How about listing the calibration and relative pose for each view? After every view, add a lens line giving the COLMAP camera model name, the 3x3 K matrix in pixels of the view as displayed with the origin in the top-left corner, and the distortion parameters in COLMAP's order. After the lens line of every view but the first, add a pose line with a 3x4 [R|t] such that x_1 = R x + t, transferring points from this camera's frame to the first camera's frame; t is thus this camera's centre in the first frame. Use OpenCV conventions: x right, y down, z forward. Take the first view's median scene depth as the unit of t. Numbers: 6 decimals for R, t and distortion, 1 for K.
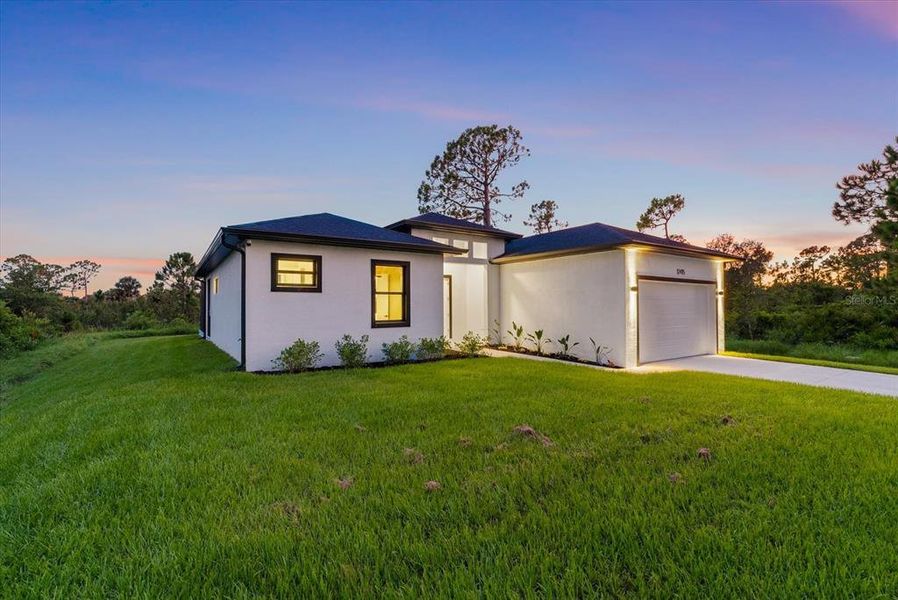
lens RADIAL K [[404.5, 0, 448.0], [0, 404.5, 296.5], [0, 0, 1]] dist [0.000791, 0.000091]
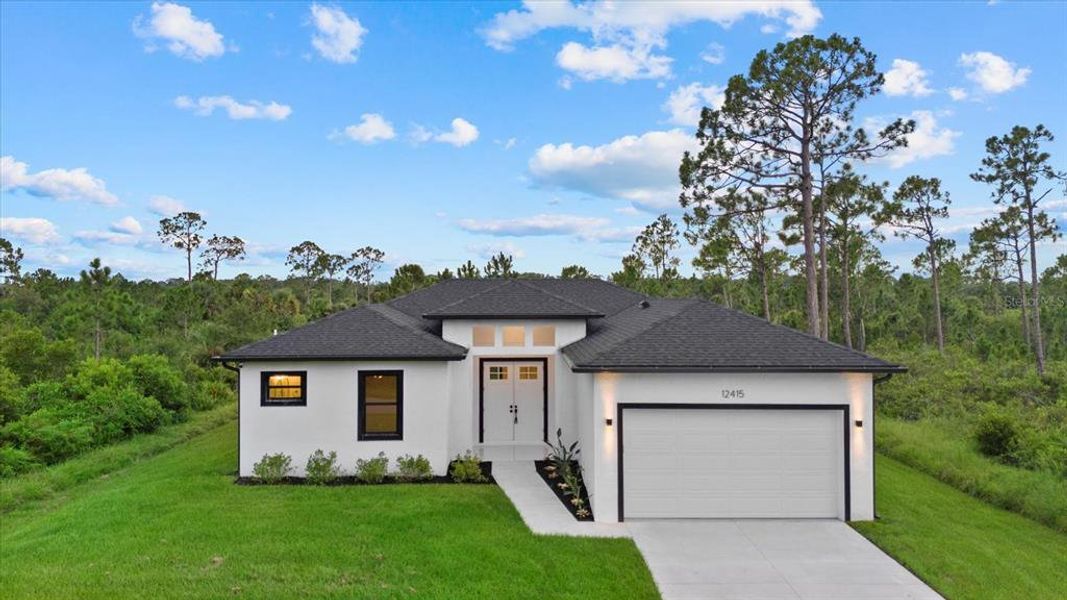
lens RADIAL K [[803.4, 0, 535.8], [0, 803.4, 283.1], [0, 0, 1]] dist [0.078677, -0.067064]
pose [[0.840337, -0.004959, -0.542041, 0.636227], [0.011542, 0.999895, 0.008747, -0.162839], [0.541941, -0.013607, 0.840306, -0.210353]]
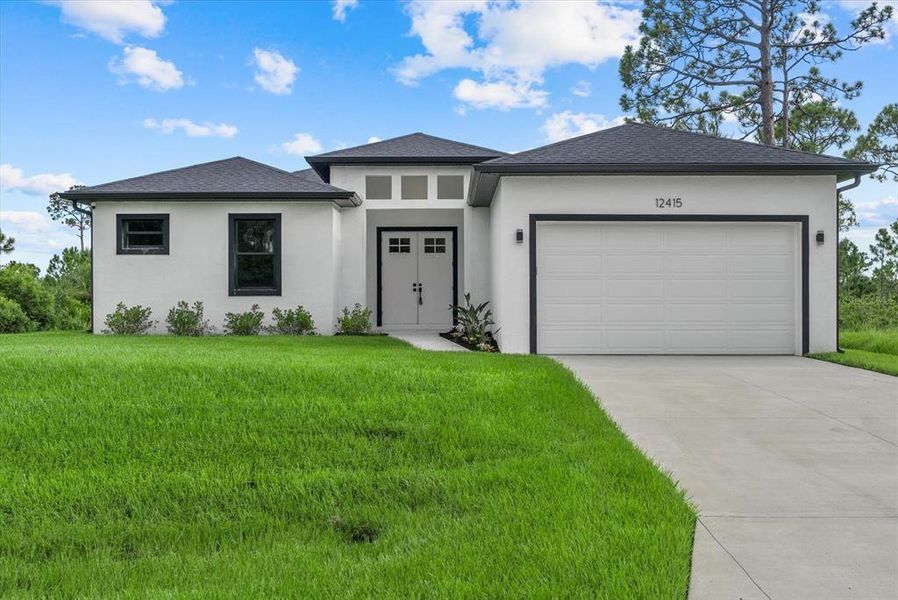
lens RADIAL K [[898.6, 0, 449.0], [0, 898.6, 296.7], [0, 0, 1]] dist [0.004076, 0.018284]
pose [[0.826795, -0.004162, -0.562488, 0.631289], [0.012337, 0.999866, 0.010735, 0.033268], [0.562368, -0.015815, 0.826736, -0.143016]]
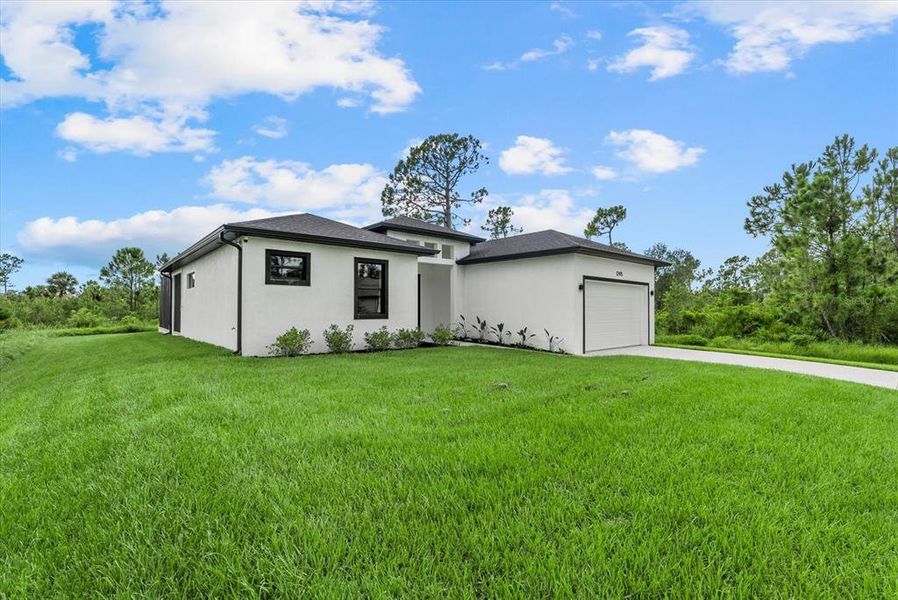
lens RADIAL K [[403.3, 0, 449.0], [0, 403.3, 300.0], [0, 0, 1]] dist [-0.001360, 0.000270]
pose [[0.993488, 0.009127, 0.113571, -0.029299], [-0.009439, 0.999953, 0.002211, 0.010388], [-0.113545, -0.003269, 0.993527, -0.064625]]
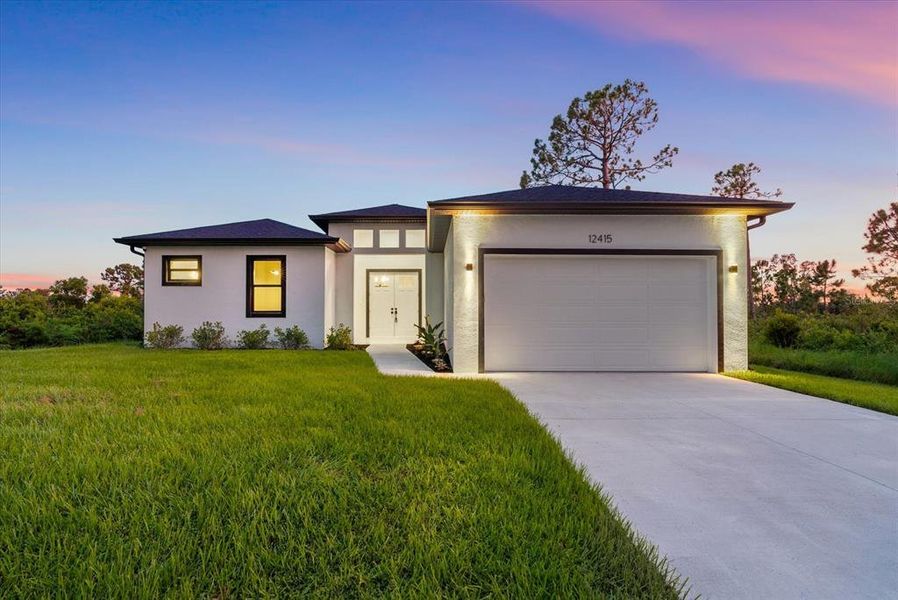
lens RADIAL K [[415.1, 0, 426.5], [0, 415.1, 309.1], [0, 0, 1]] dist [-0.003412, 0.000059]
pose [[0.827302, -0.007275, -0.561710, 0.438240], [0.010032, 0.999948, 0.001823, 0.029704], [0.561667, -0.007143, 0.827332, 0.174327]]
